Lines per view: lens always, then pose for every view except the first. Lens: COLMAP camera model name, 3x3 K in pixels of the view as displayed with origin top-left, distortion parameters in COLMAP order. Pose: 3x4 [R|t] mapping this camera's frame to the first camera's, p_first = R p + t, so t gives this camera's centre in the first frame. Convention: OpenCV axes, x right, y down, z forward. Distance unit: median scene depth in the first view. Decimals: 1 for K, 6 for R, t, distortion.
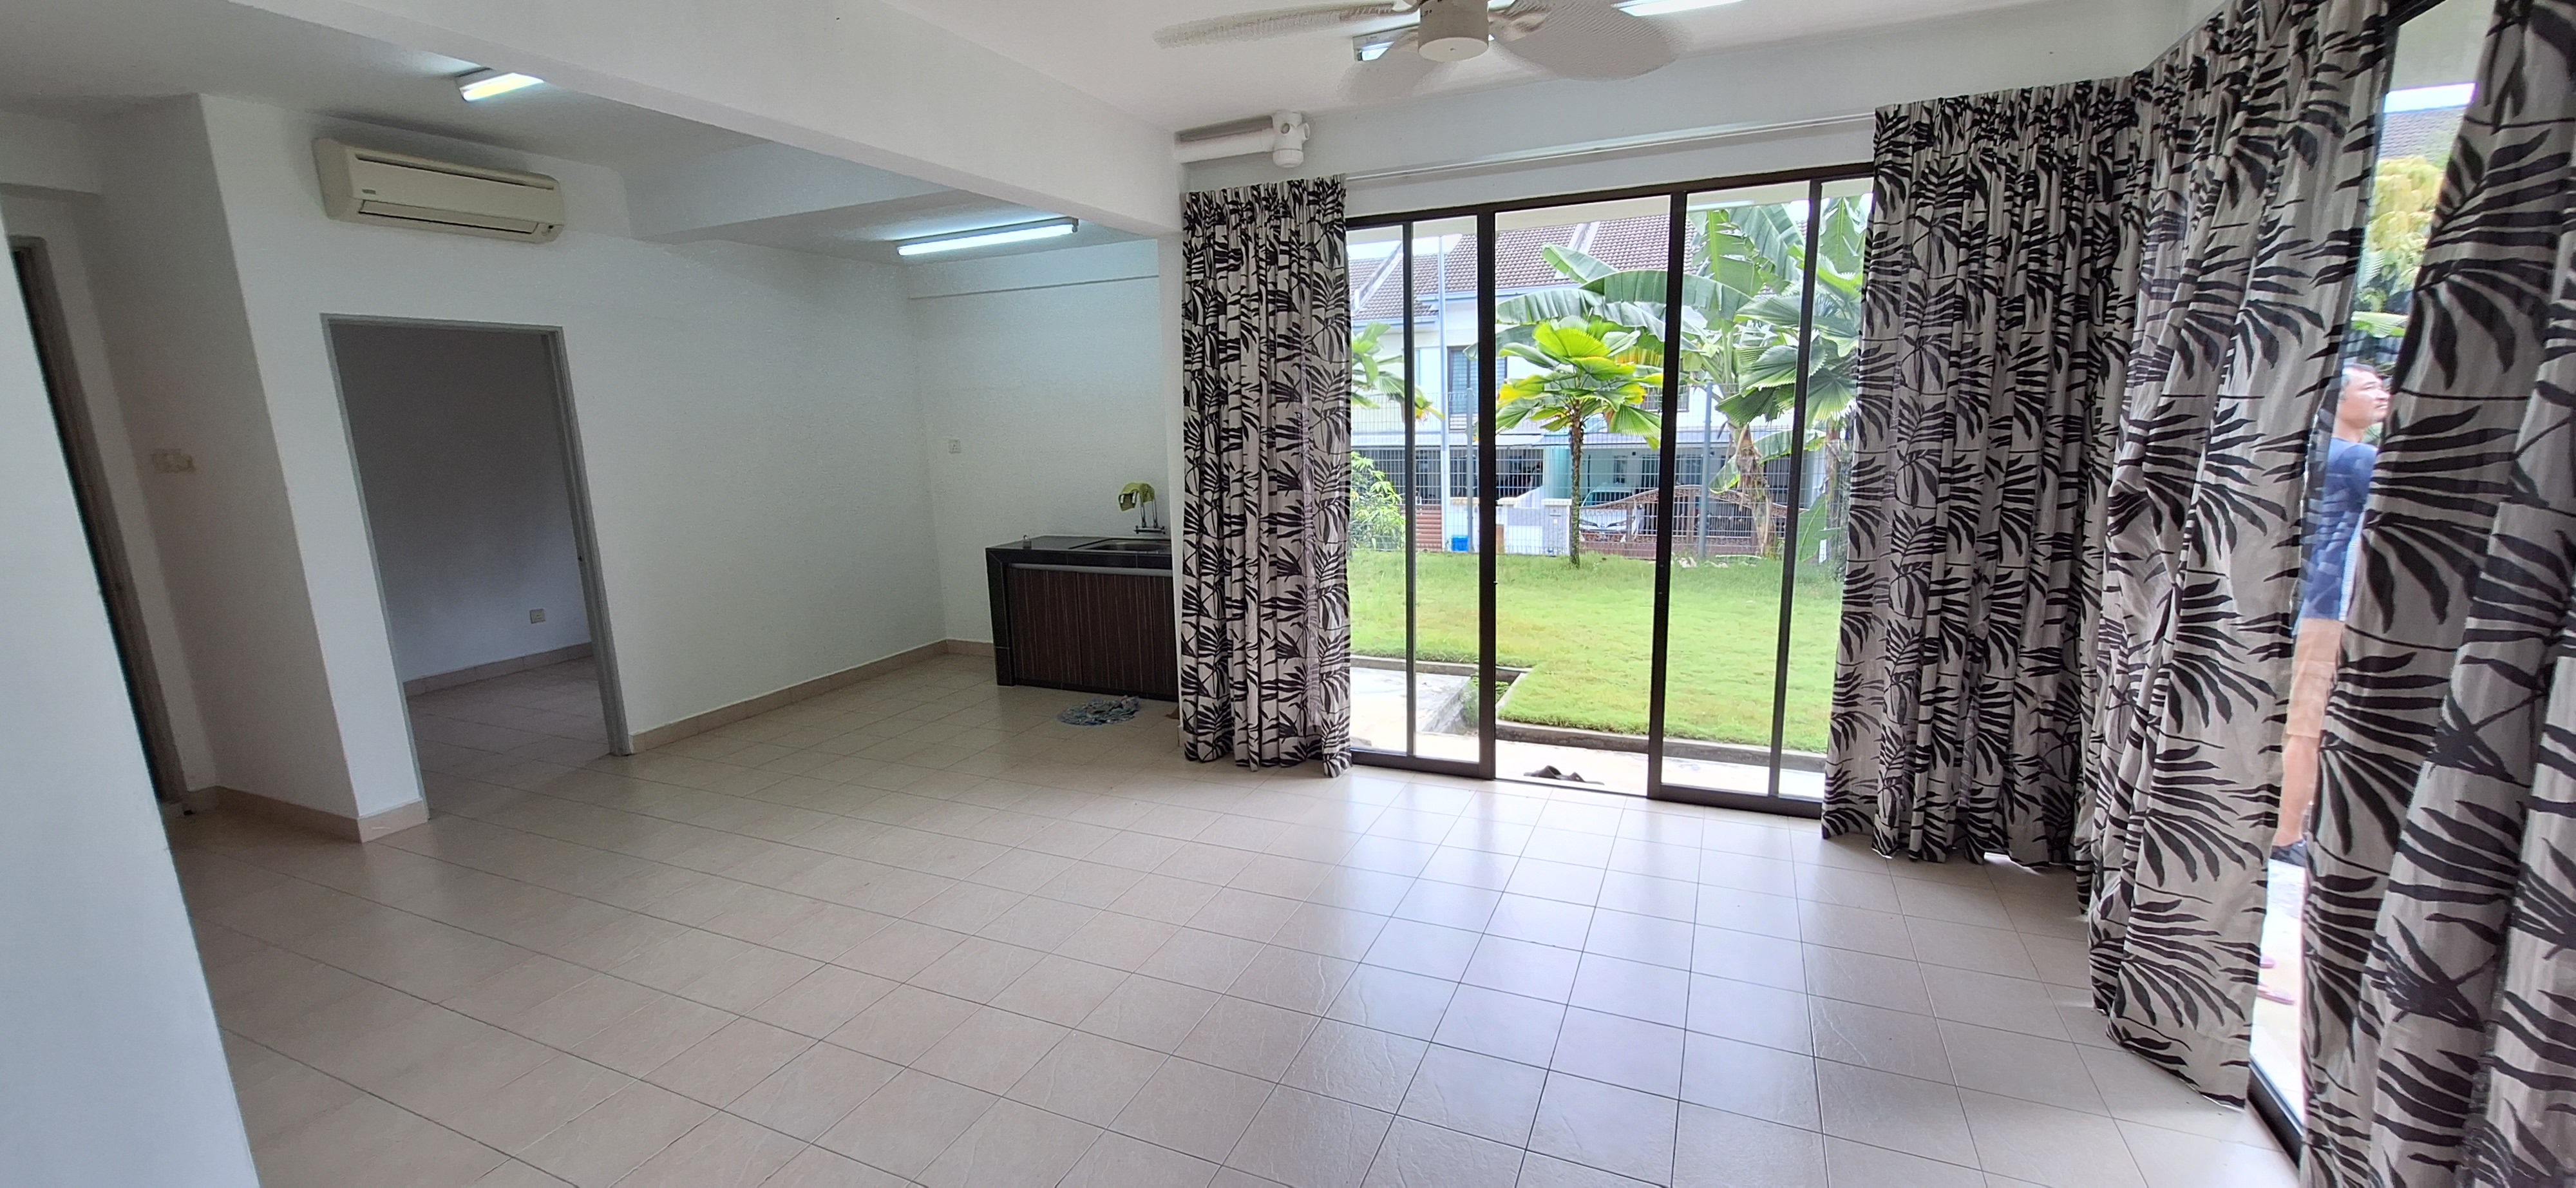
lens RADIAL K [[1033.9, 0, 1284.1], [0, 1033.9, 600.4], [0, 0, 1]] dist [-0.007702, 0.000569]
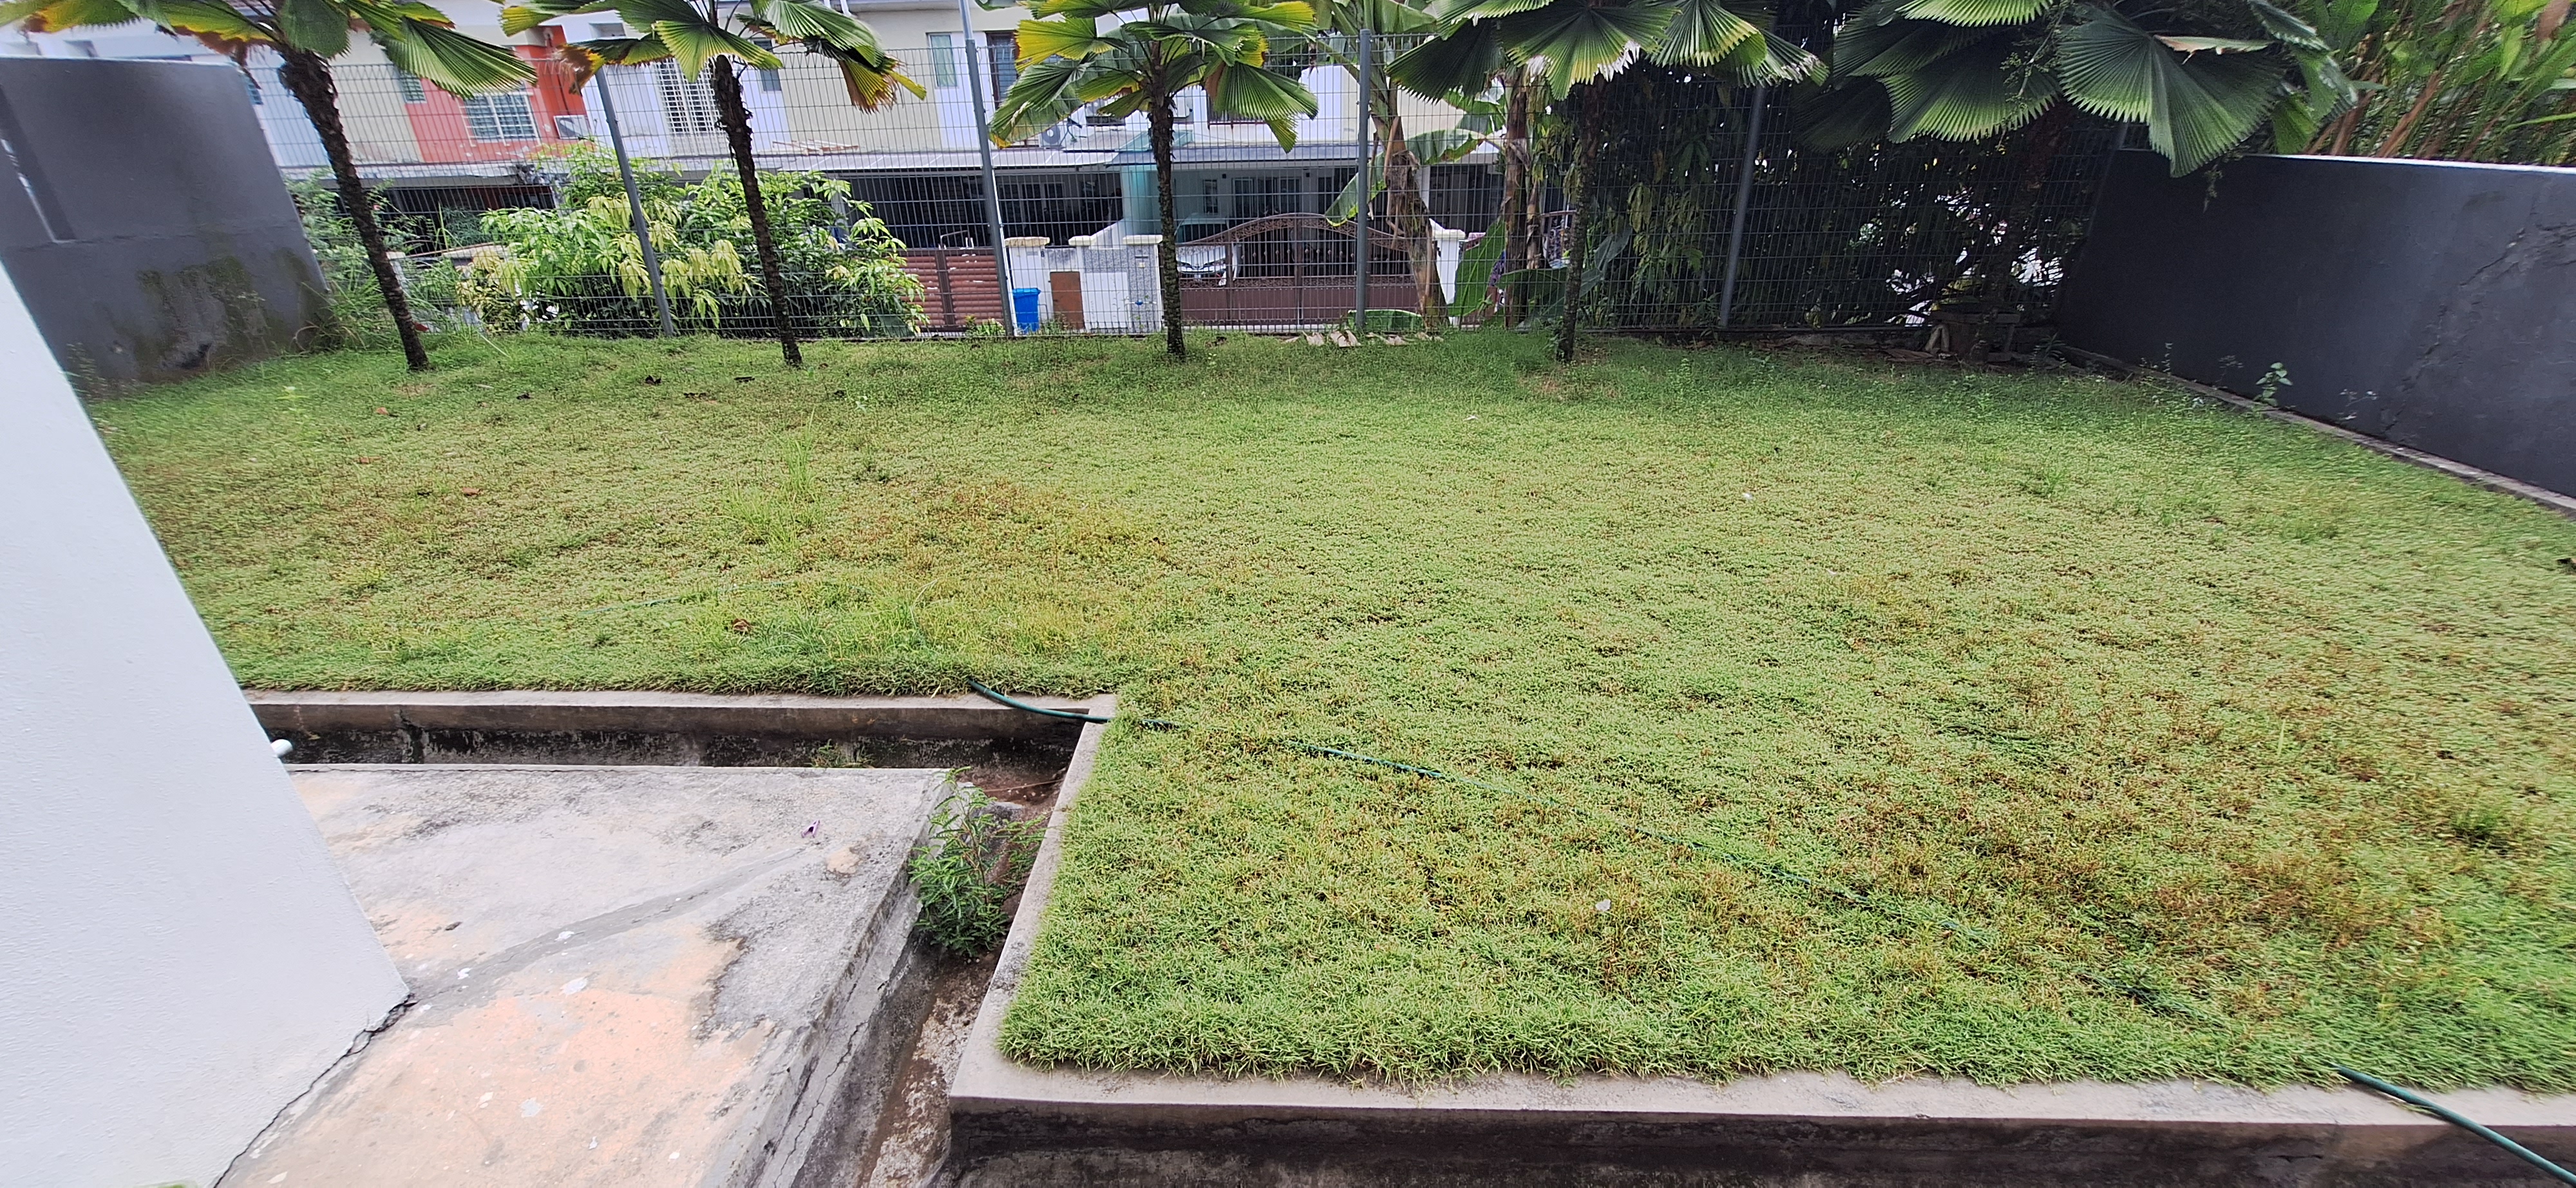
lens RADIAL K [[1033.9, 0, 1272.0], [0, 1033.9, 604.5], [0, 0, 1]] dist [-0.007702, 0.000569]
pose [[0.931008, -0.150257, 0.332636, 0.084769], [0.064859, 0.964936, 0.254346, -0.033786], [-0.359190, -0.215223, 0.908109, 0.308544]]
